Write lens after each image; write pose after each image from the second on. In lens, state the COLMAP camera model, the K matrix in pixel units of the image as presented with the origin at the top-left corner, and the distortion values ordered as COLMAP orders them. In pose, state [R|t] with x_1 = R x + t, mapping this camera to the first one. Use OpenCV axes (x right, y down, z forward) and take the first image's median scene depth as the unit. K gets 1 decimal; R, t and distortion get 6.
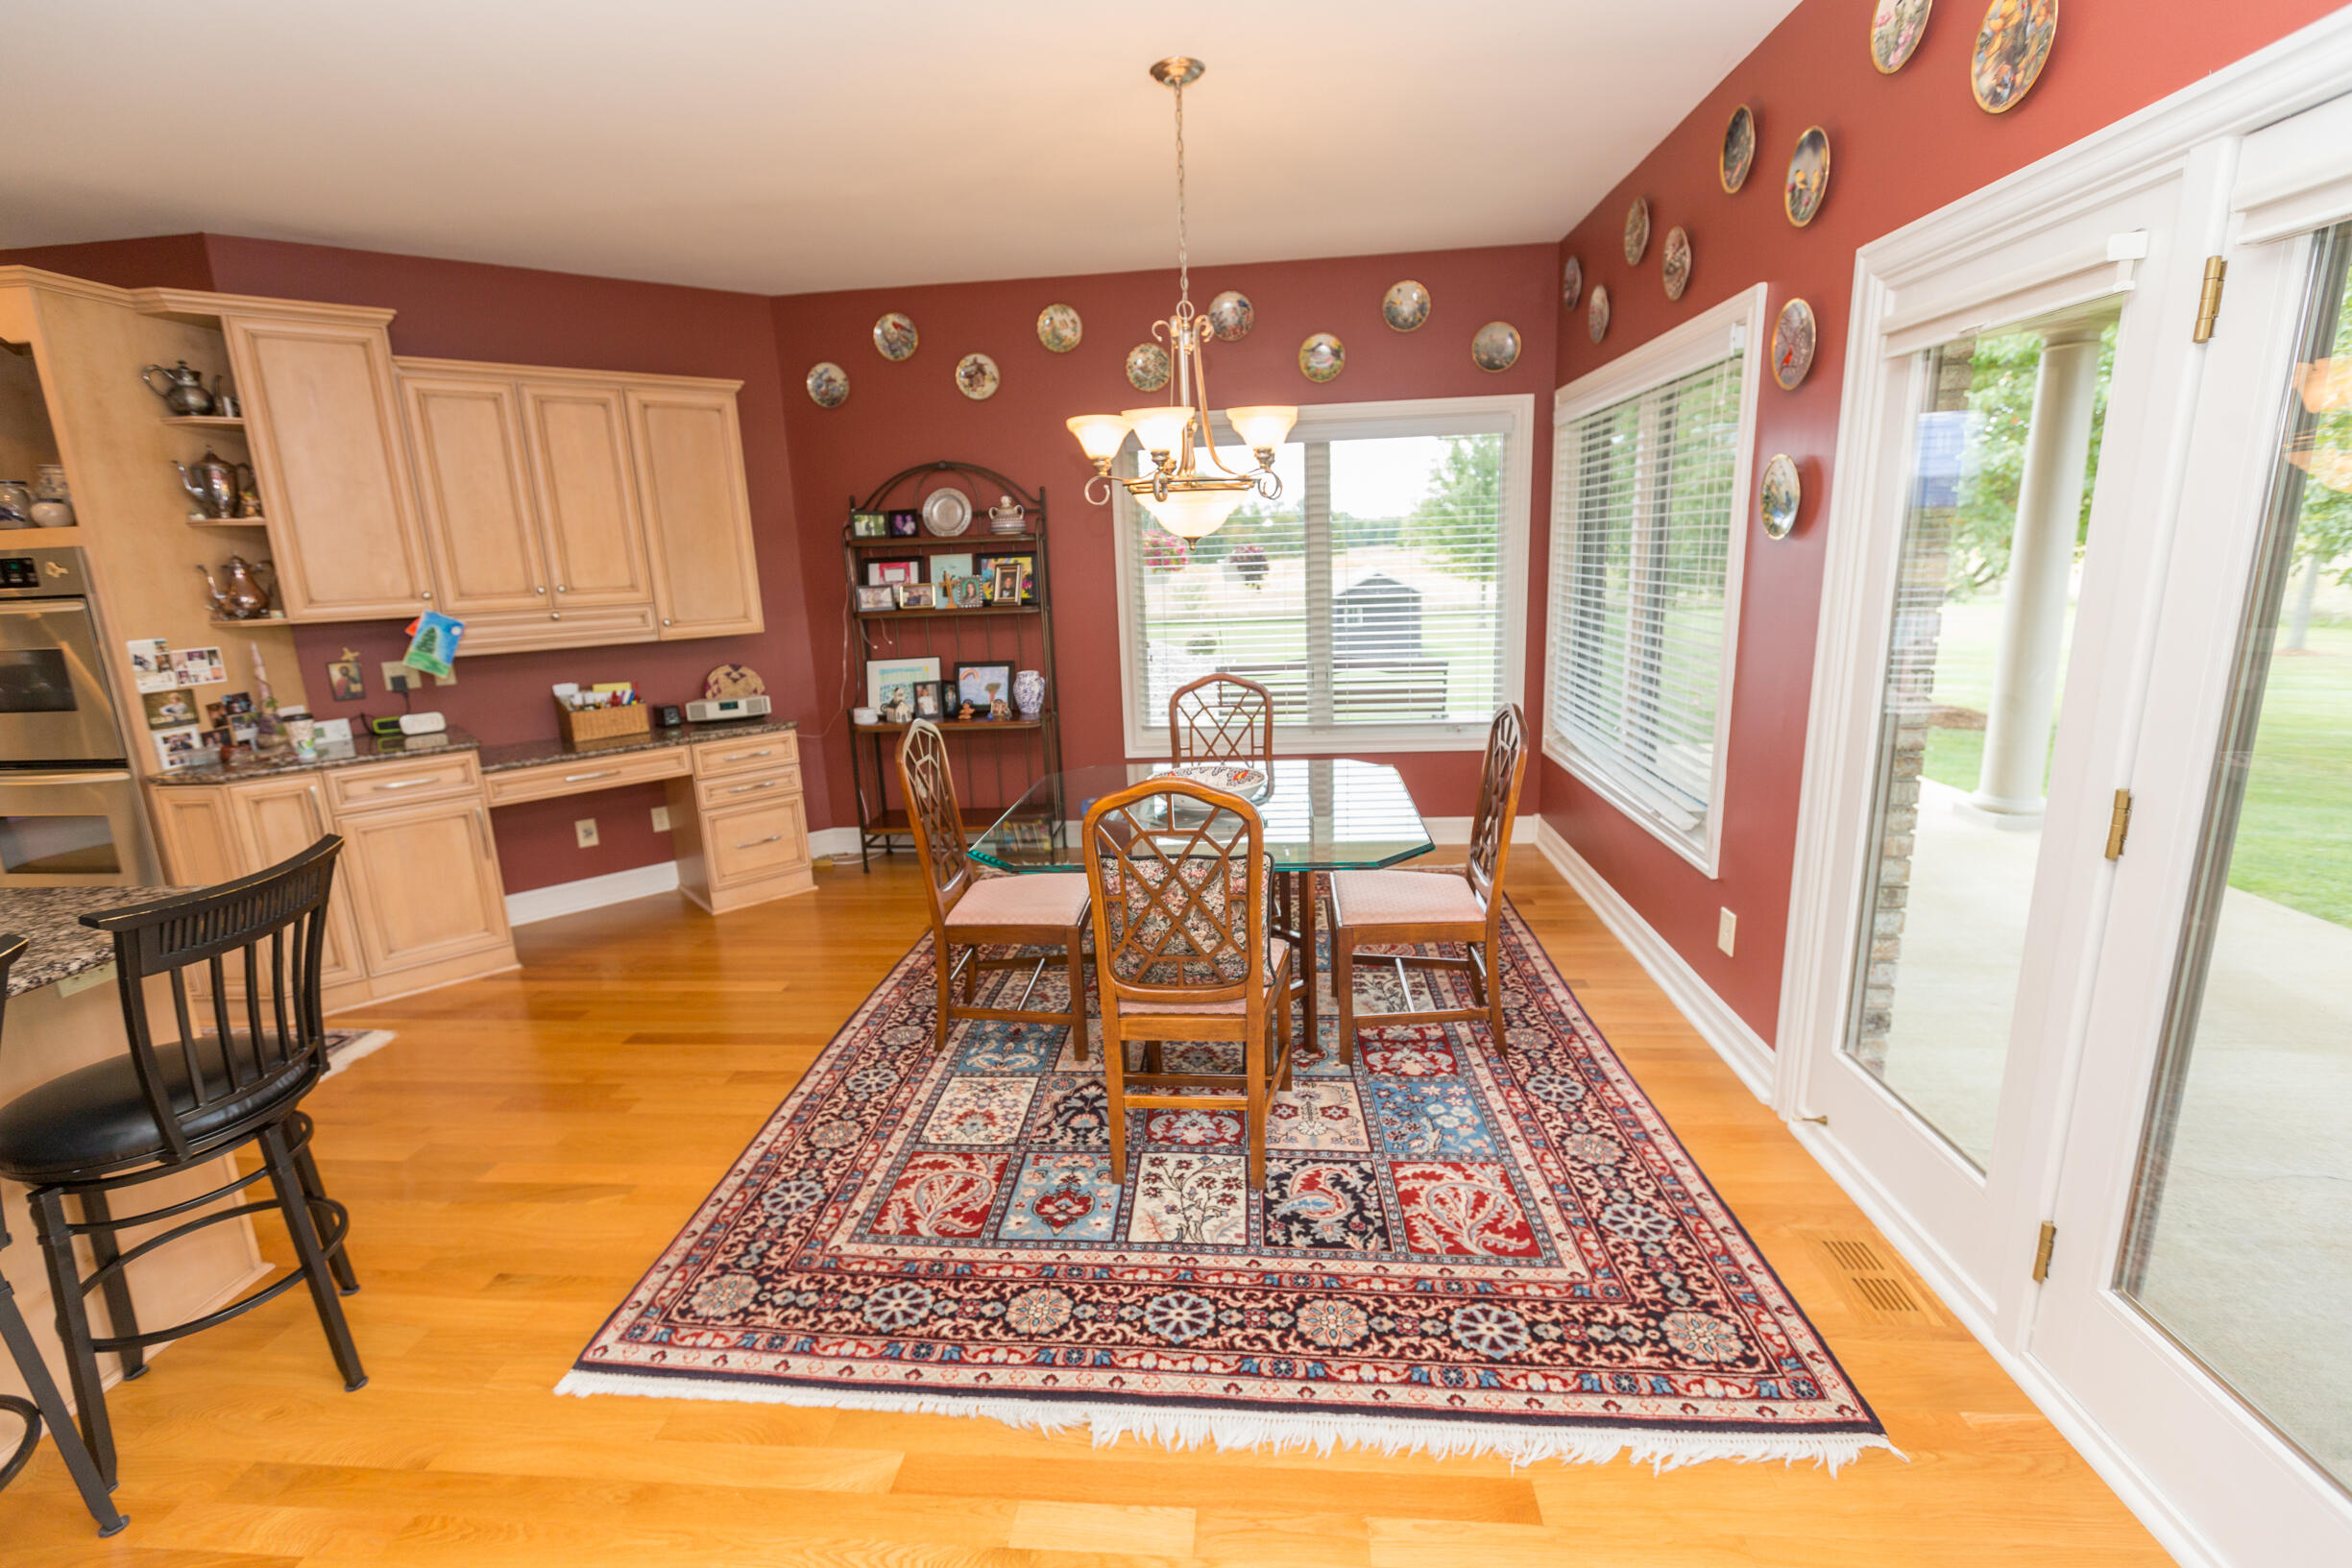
lens RADIAL K [[1039.5, 0, 1172.1], [0, 1039.5, 778.3], [0, 0, 1]] dist [0.003823, -0.001482]
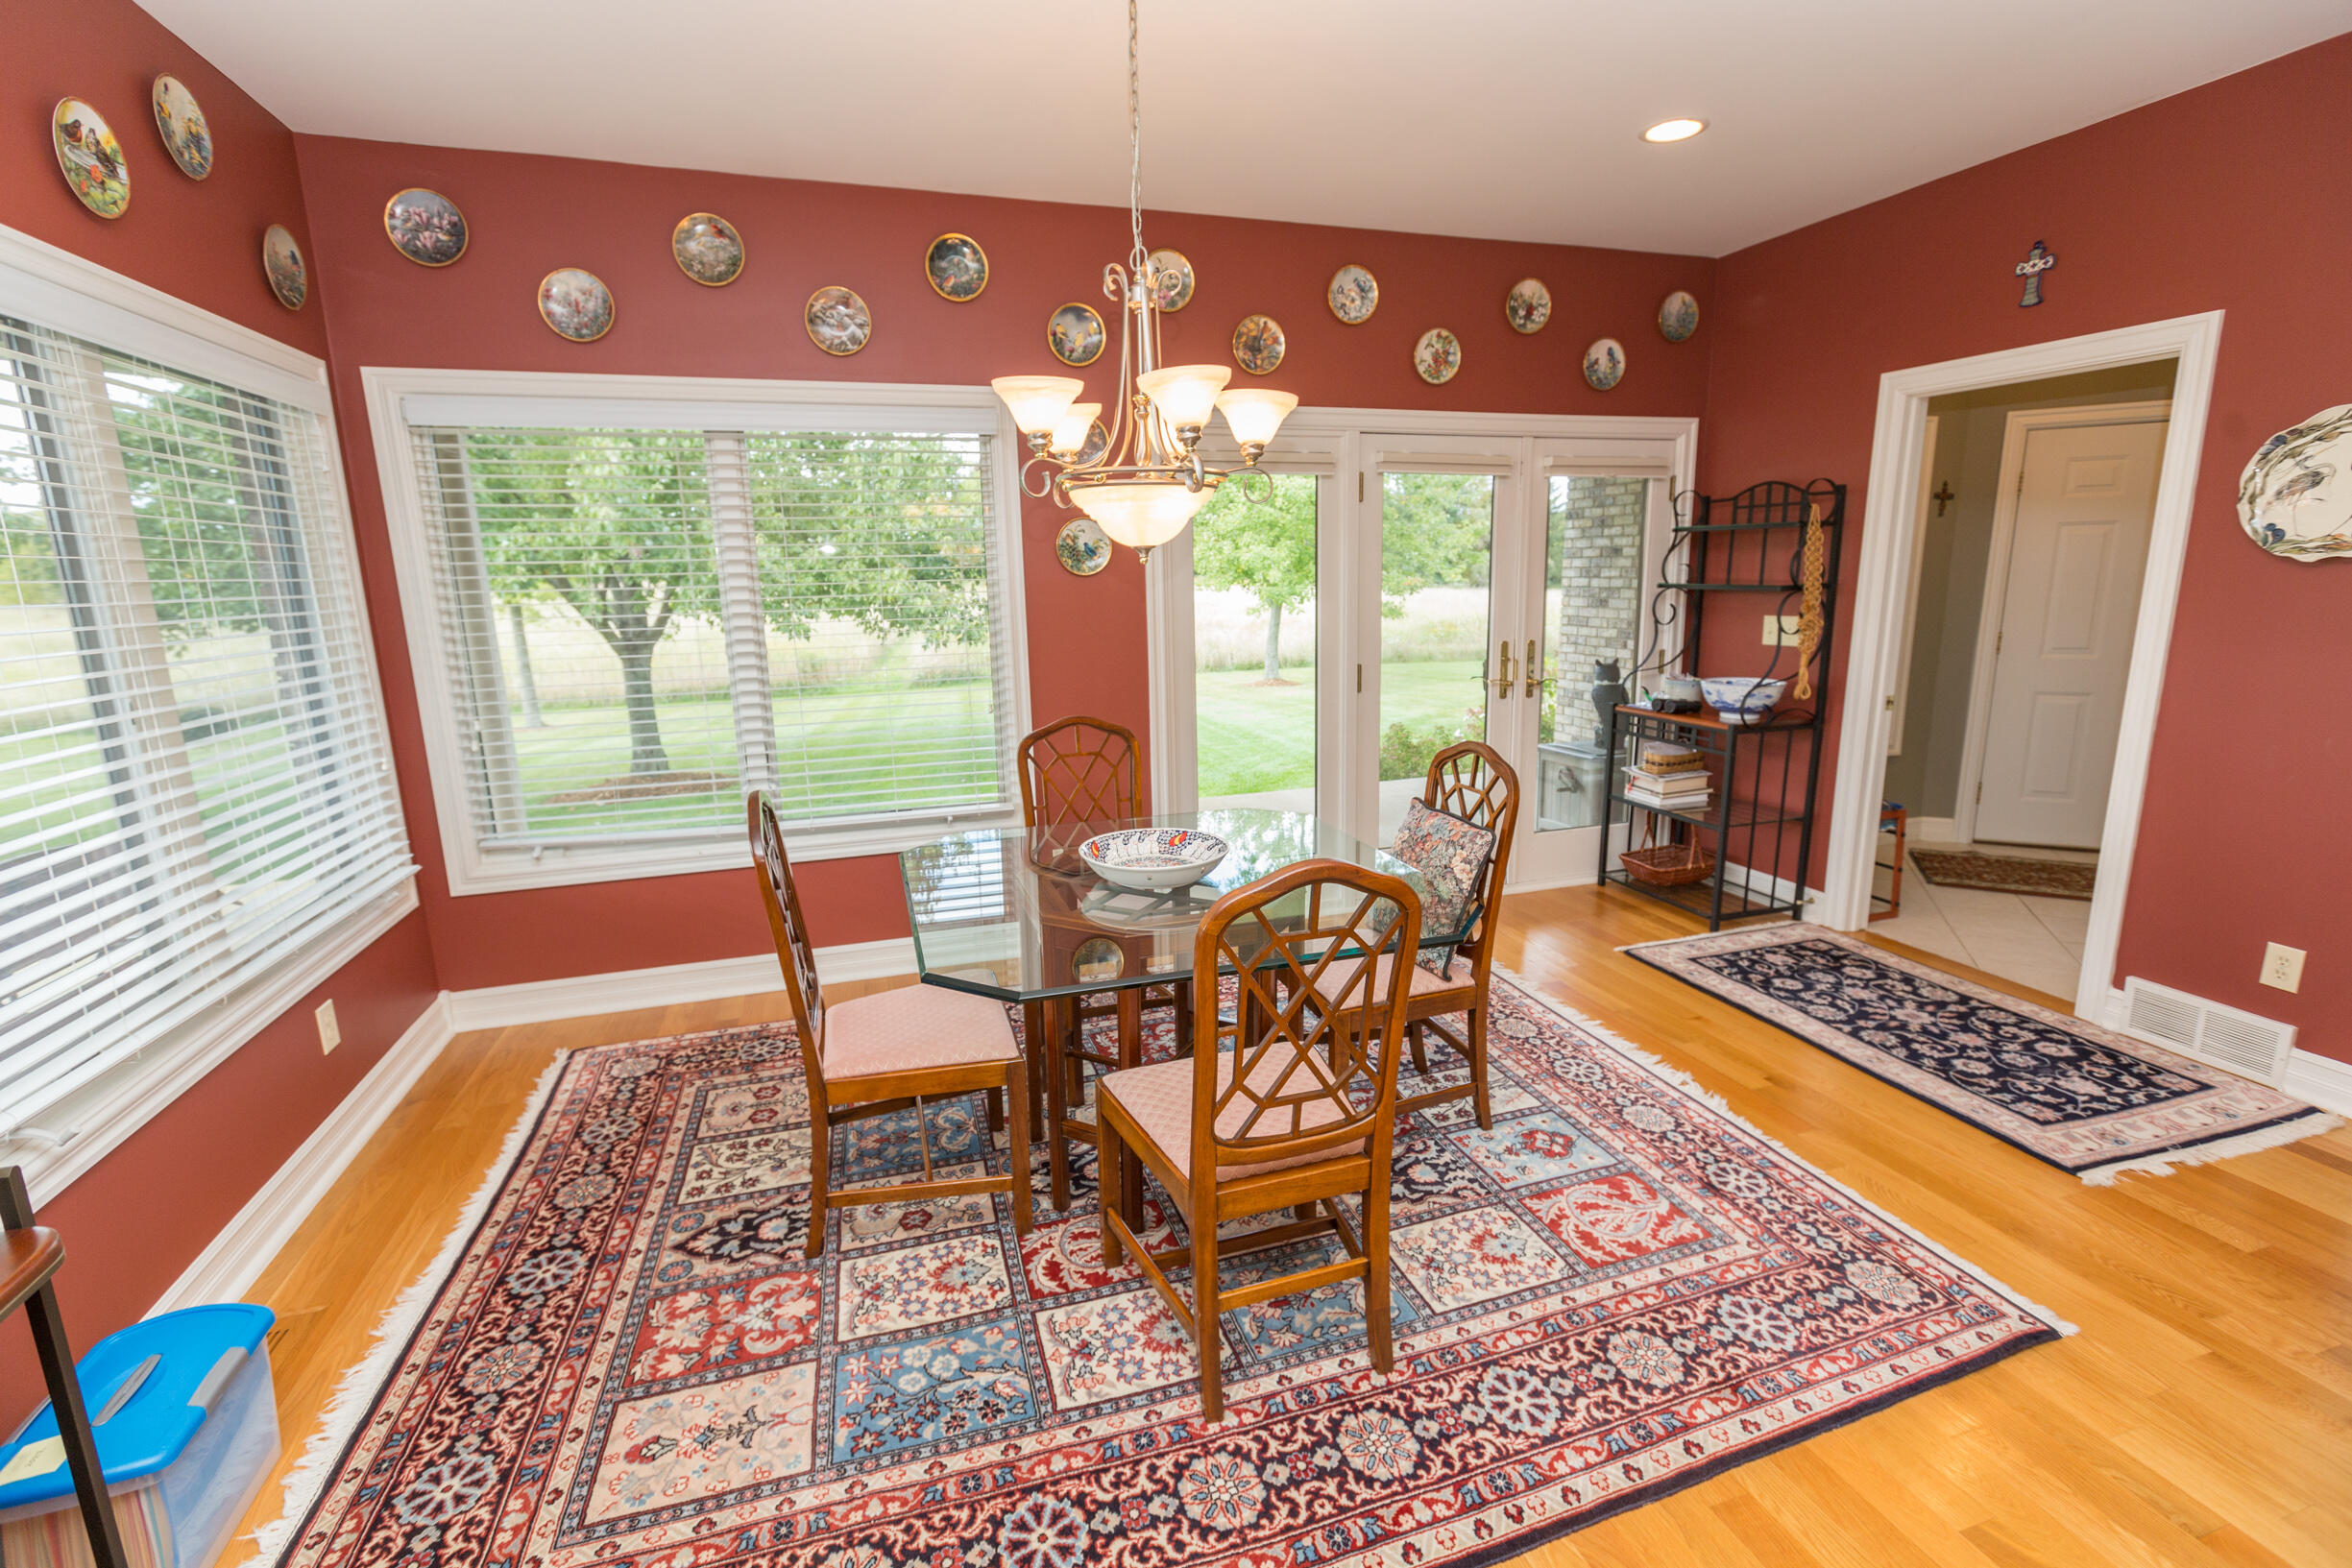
lens RADIAL K [[1039.5, 0, 1169.0], [0, 1039.5, 785.2], [0, 0, 1]] dist [0.003823, -0.001482]
pose [[-0.389258, -0.139549, 0.910497, -0.874267], [0.238341, 0.939537, 0.245896, -0.300643], [-0.889760, 0.312725, -0.332462, 1.562175]]
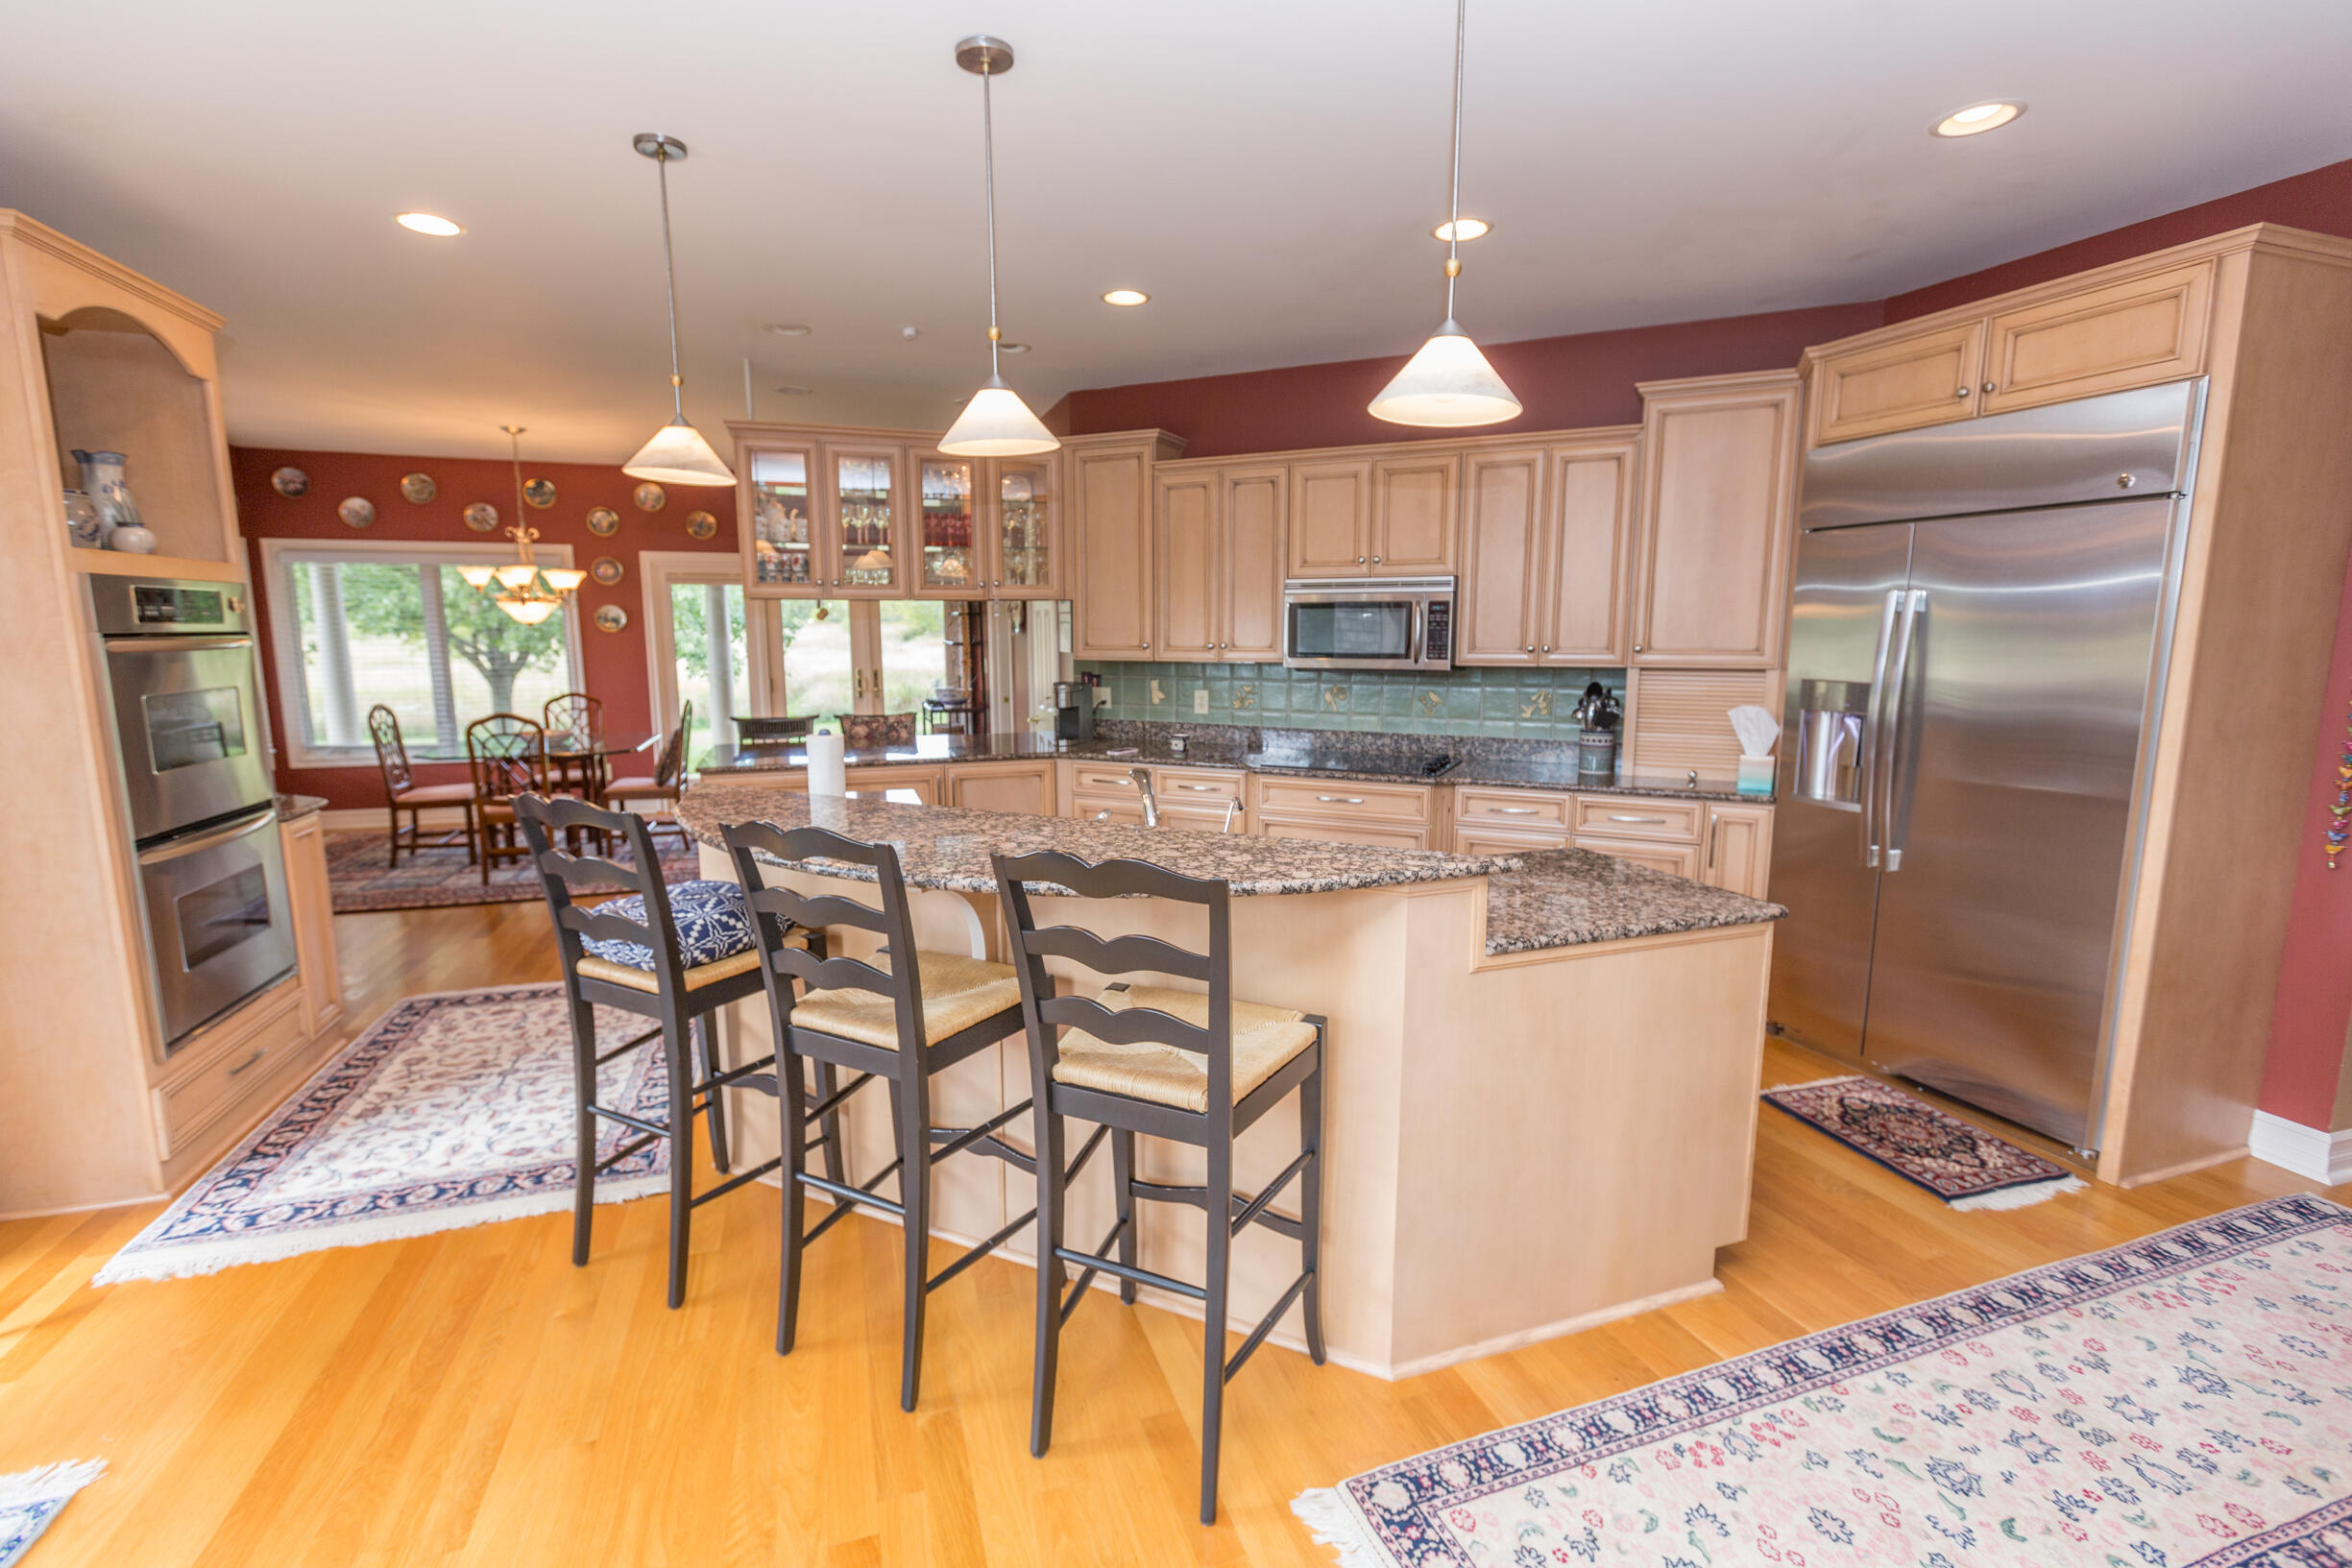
lens RADIAL K [[1039.5, 0, 1165.4], [0, 1039.5, 780.5], [0, 0, 1]] dist [0.003823, -0.001482]
pose [[-0.404393, -0.095973, 0.909536, -3.079203], [0.217321, 0.955913, 0.197491, -0.063992], [-0.888391, 0.277525, -0.365708, 0.845493]]
